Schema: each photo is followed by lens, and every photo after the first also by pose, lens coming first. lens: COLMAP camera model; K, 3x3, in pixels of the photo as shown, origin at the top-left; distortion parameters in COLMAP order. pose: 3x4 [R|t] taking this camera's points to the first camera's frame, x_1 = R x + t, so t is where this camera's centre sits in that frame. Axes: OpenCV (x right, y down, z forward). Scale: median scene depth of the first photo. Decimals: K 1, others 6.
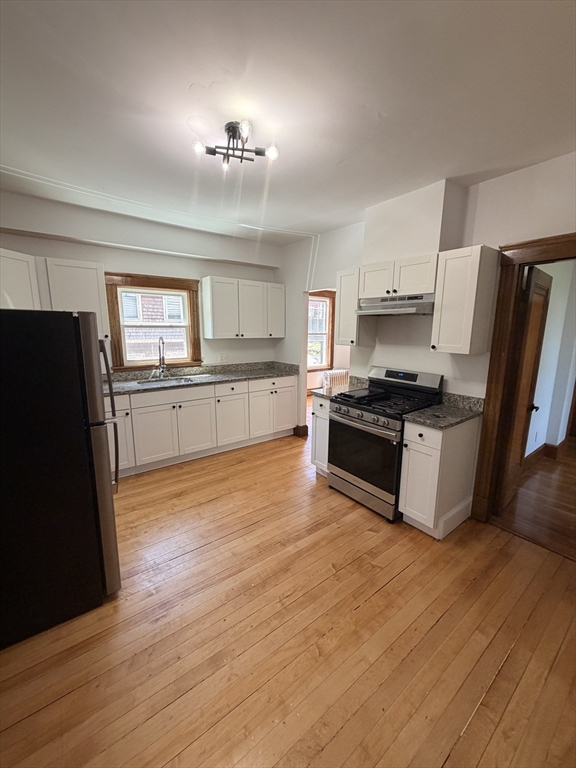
lens RADIAL K [[306.3, 0, 287.8], [0, 306.3, 382.5], [0, 0, 1]] dist [0.000182, 0.000037]
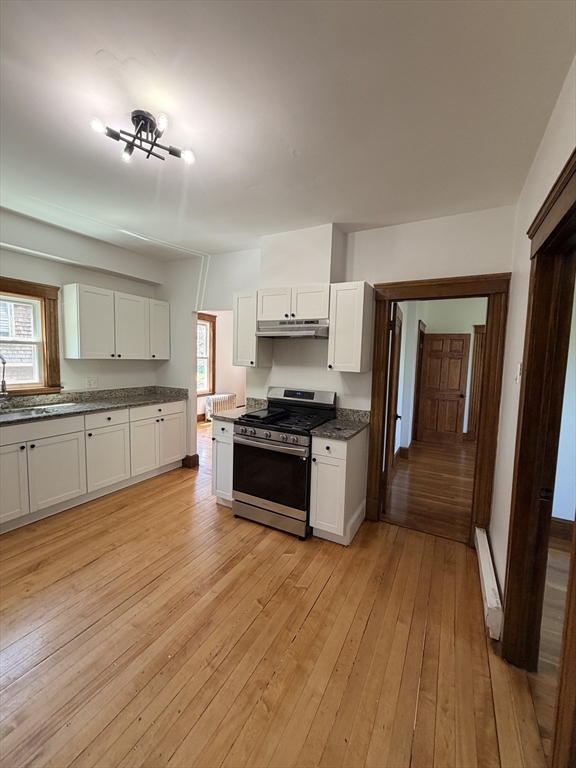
lens RADIAL K [[306.3, 0, 287.8], [0, 306.3, 382.5], [0, 0, 1]] dist [0.000182, 0.000037]
pose [[0.911724, -0.016717, 0.410462, -0.105026], [0.052685, 0.995679, -0.076472, 0.015816], [-0.407410, 0.091347, 0.908665, 0.054778]]
